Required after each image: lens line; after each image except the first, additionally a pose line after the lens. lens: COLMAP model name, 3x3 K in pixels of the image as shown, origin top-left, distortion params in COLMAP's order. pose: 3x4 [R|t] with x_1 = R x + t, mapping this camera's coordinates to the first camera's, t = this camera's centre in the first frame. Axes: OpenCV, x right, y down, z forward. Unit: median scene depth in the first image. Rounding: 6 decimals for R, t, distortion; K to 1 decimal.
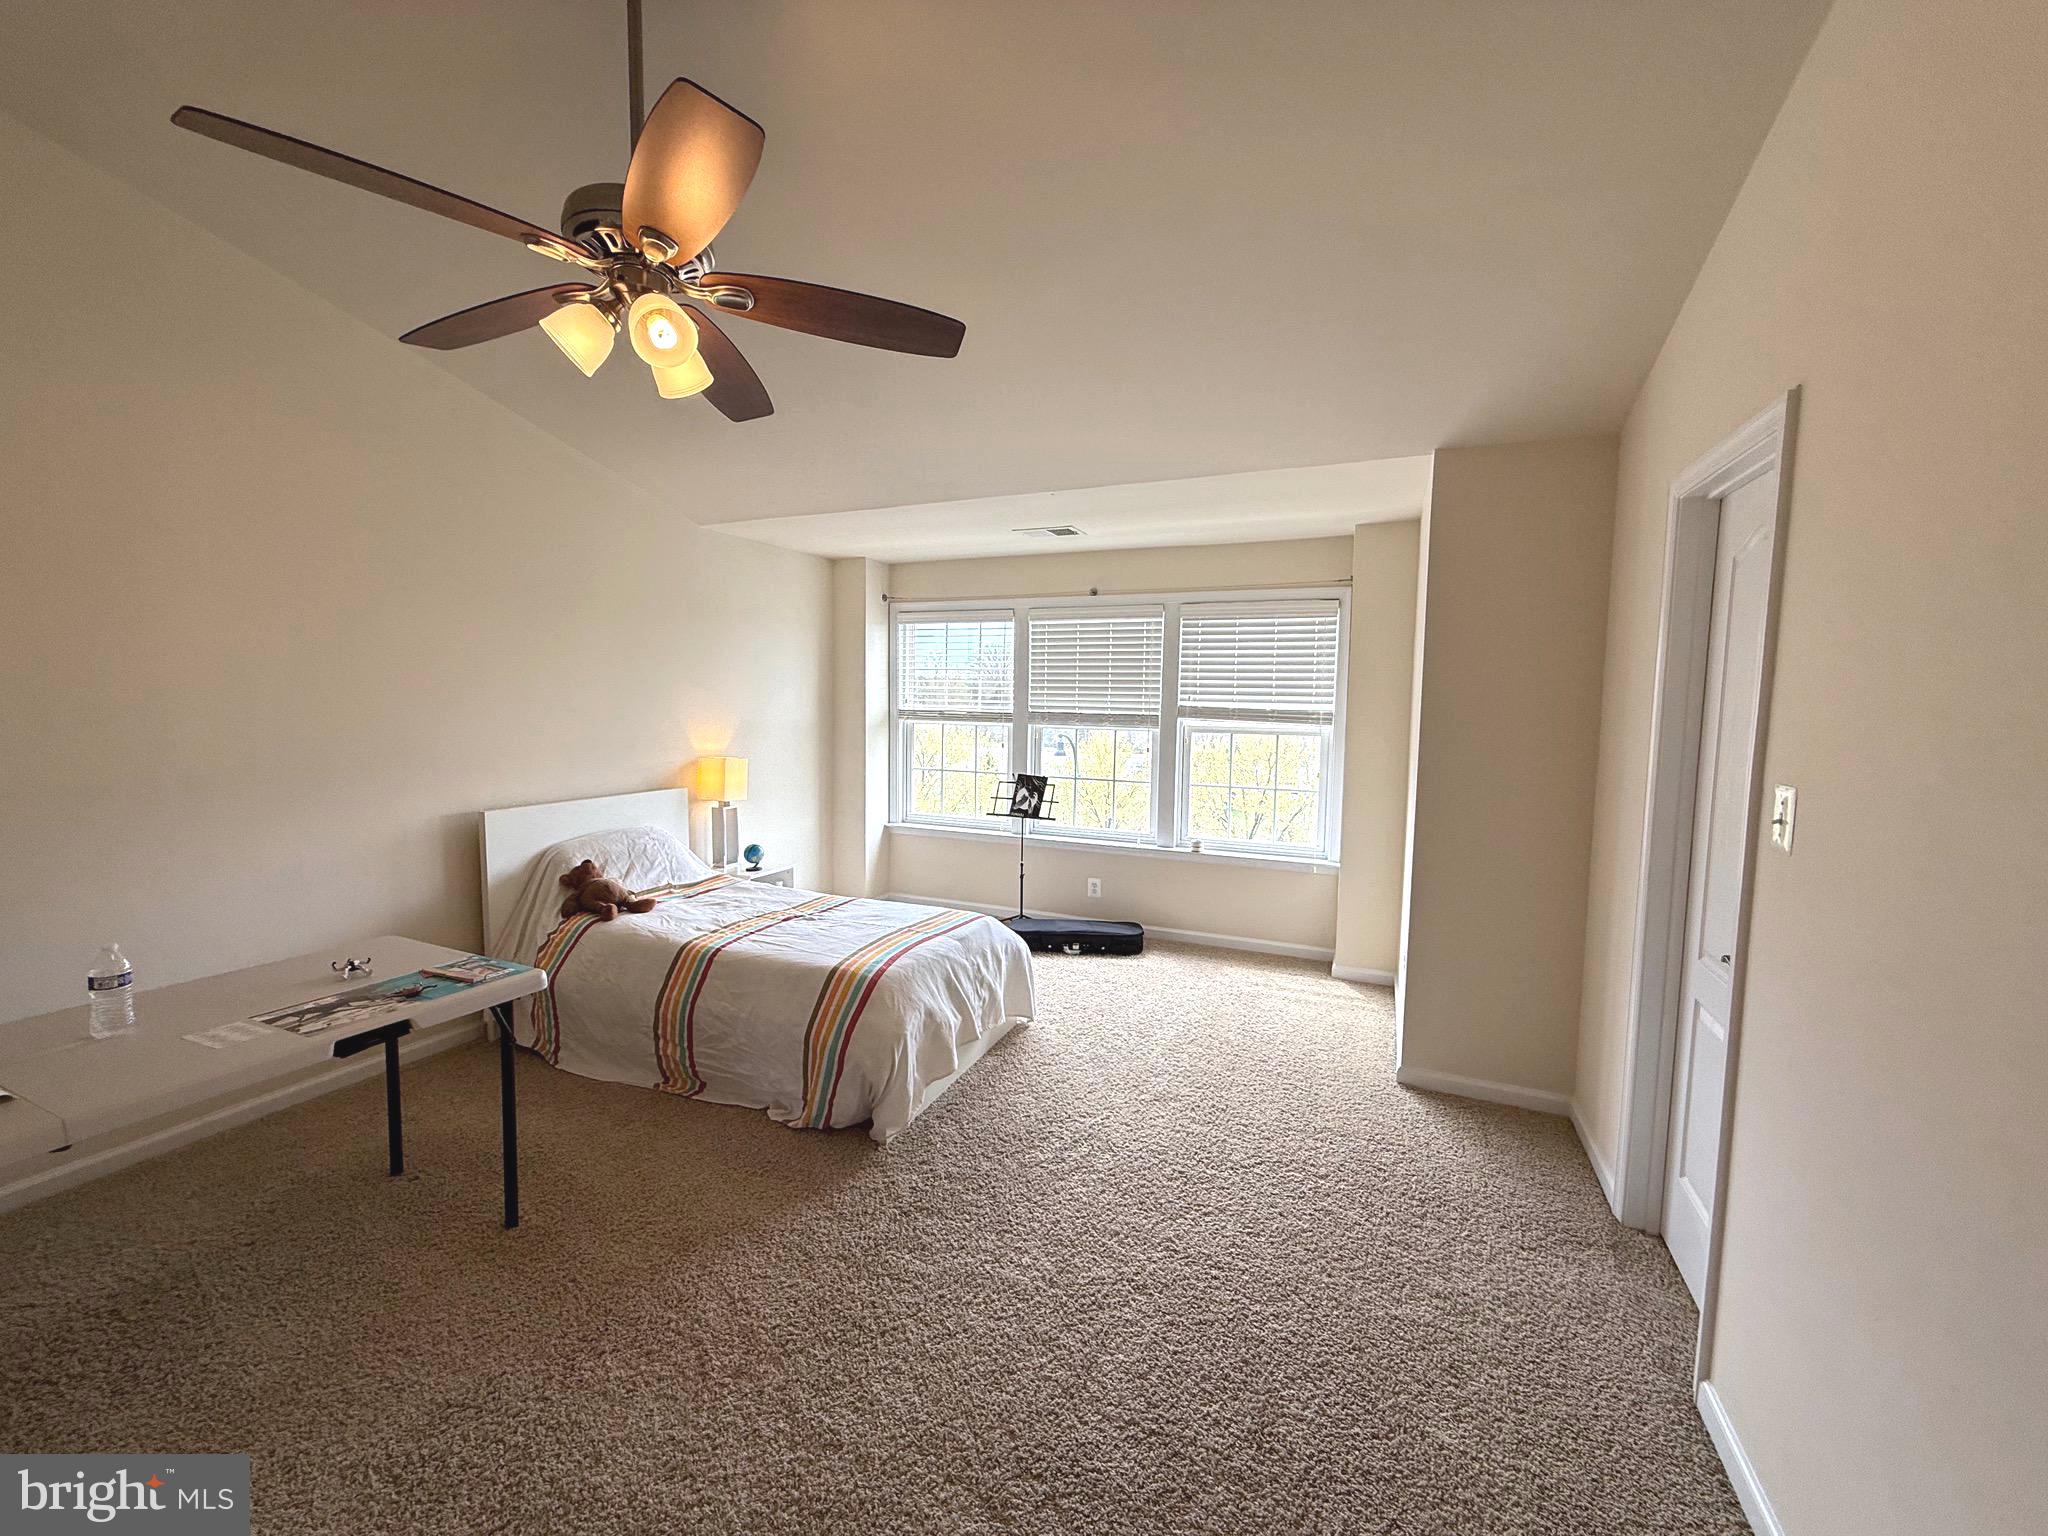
lens RADIAL K [[819.6, 0, 1035.9], [0, 819.6, 771.5], [0, 0, 1]] dist [0.004411, -0.000094]
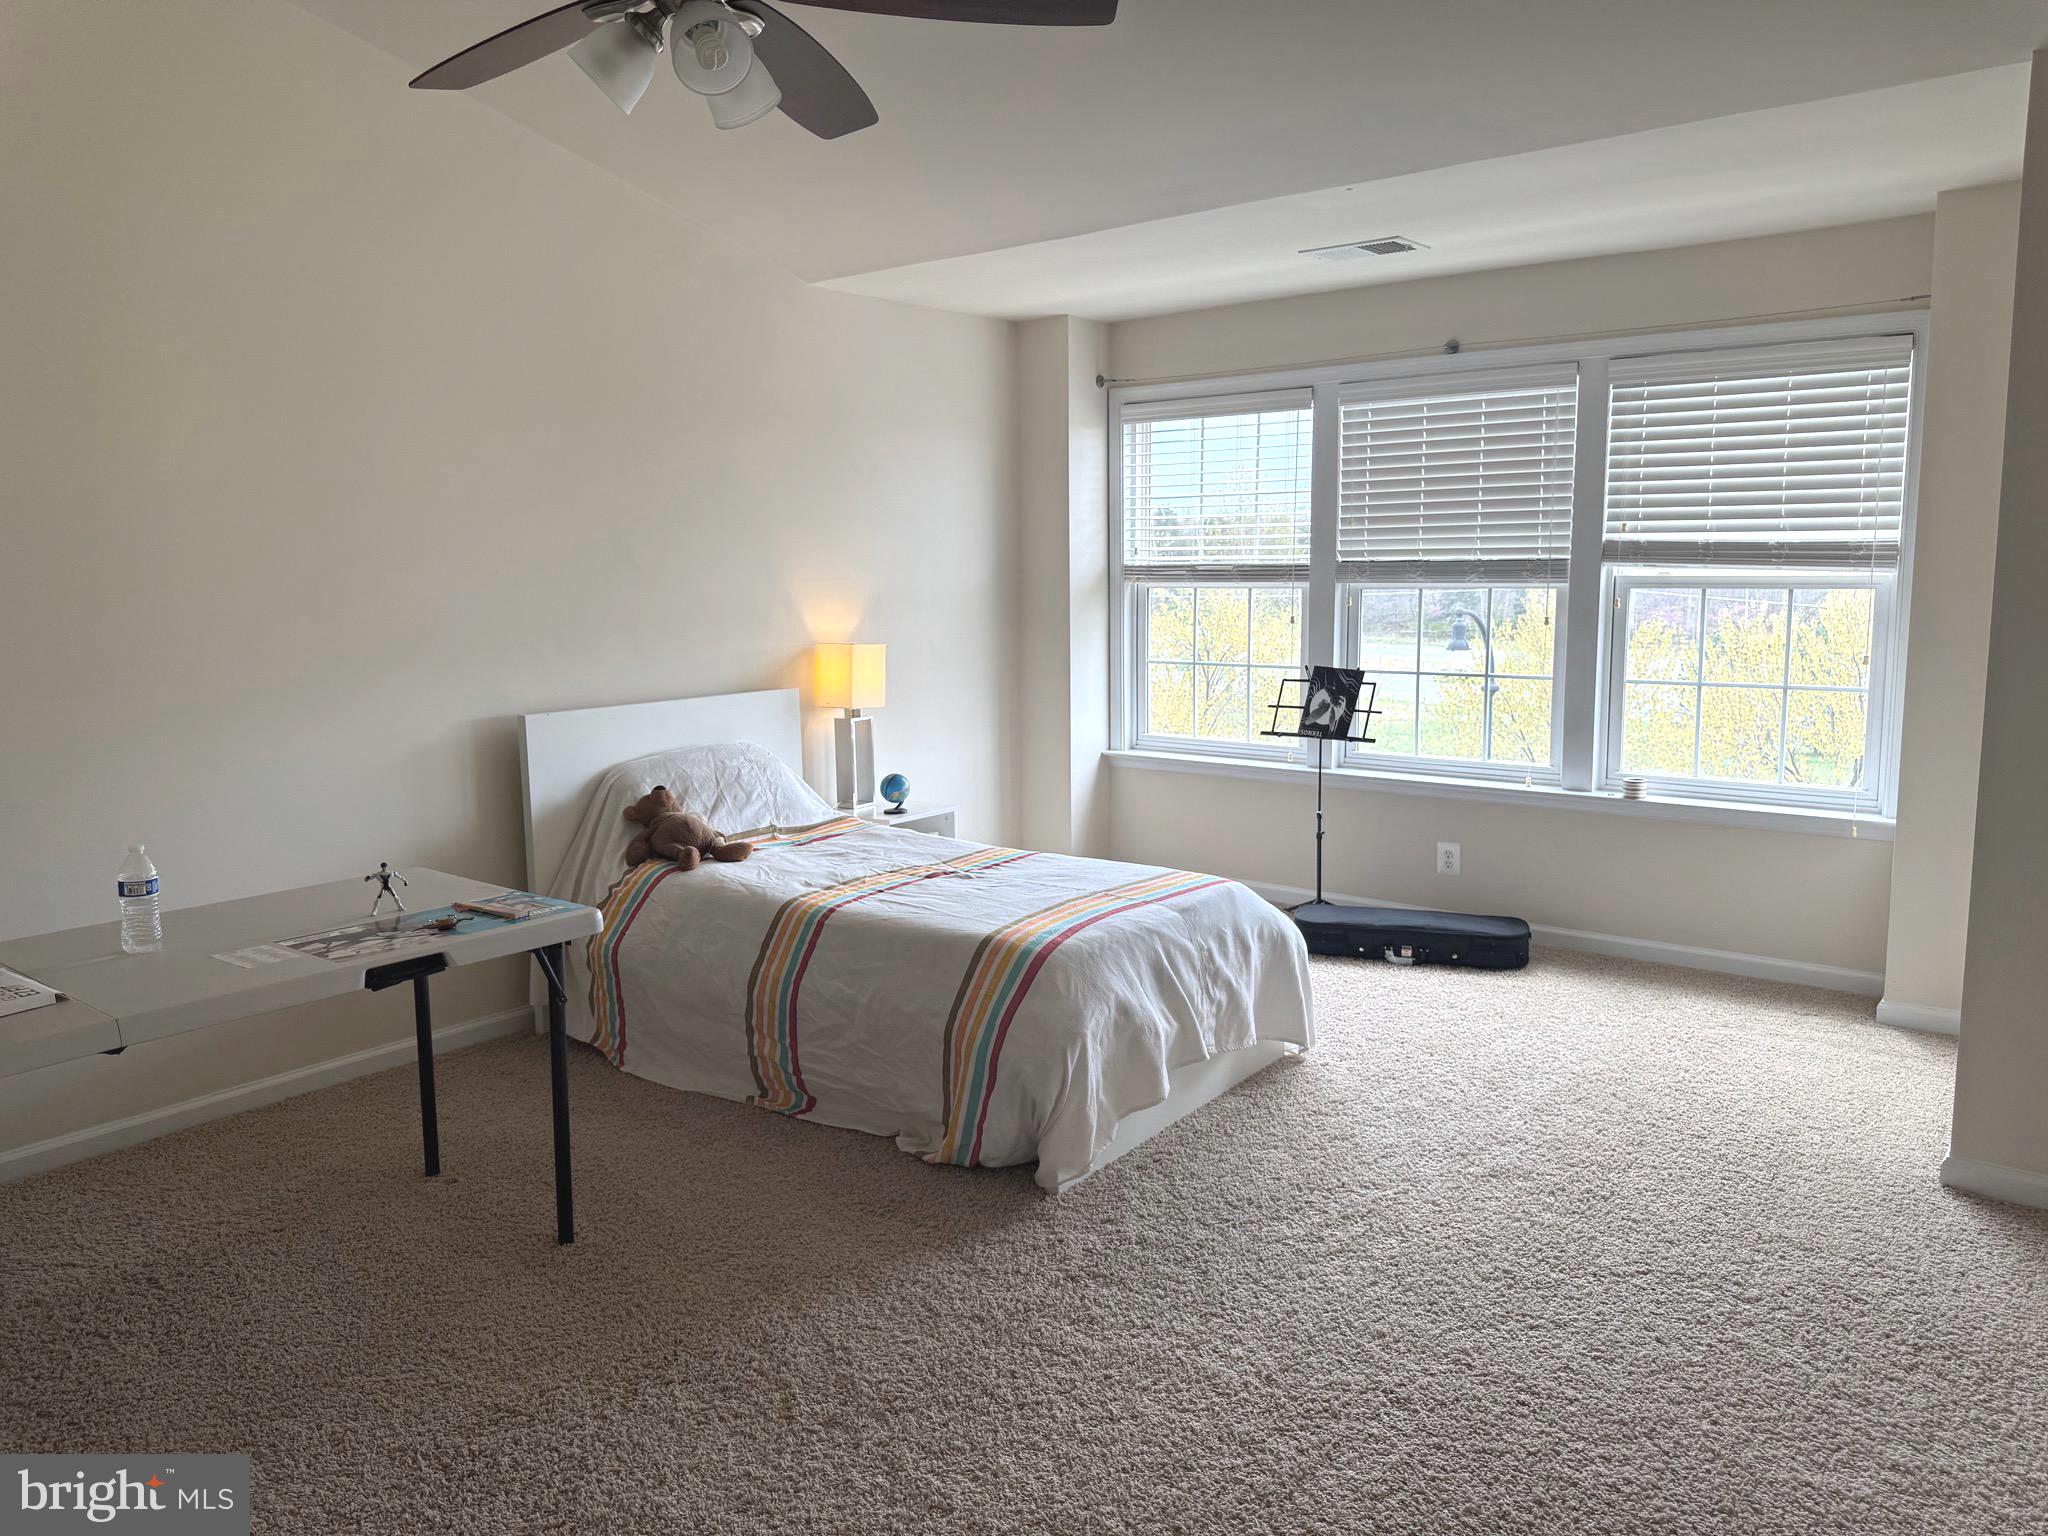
lens RADIAL K [[1456.9, 0, 1063.4], [0, 1456.9, 746.5], [0, 0, 1]] dist [0.052576, -0.051913]
pose [[0.970840, 0.003888, -0.239698, 0.111236], [0.006273, 0.999114, 0.041612, 0.033269], [0.239648, -0.041902, 0.969955, -0.159266]]
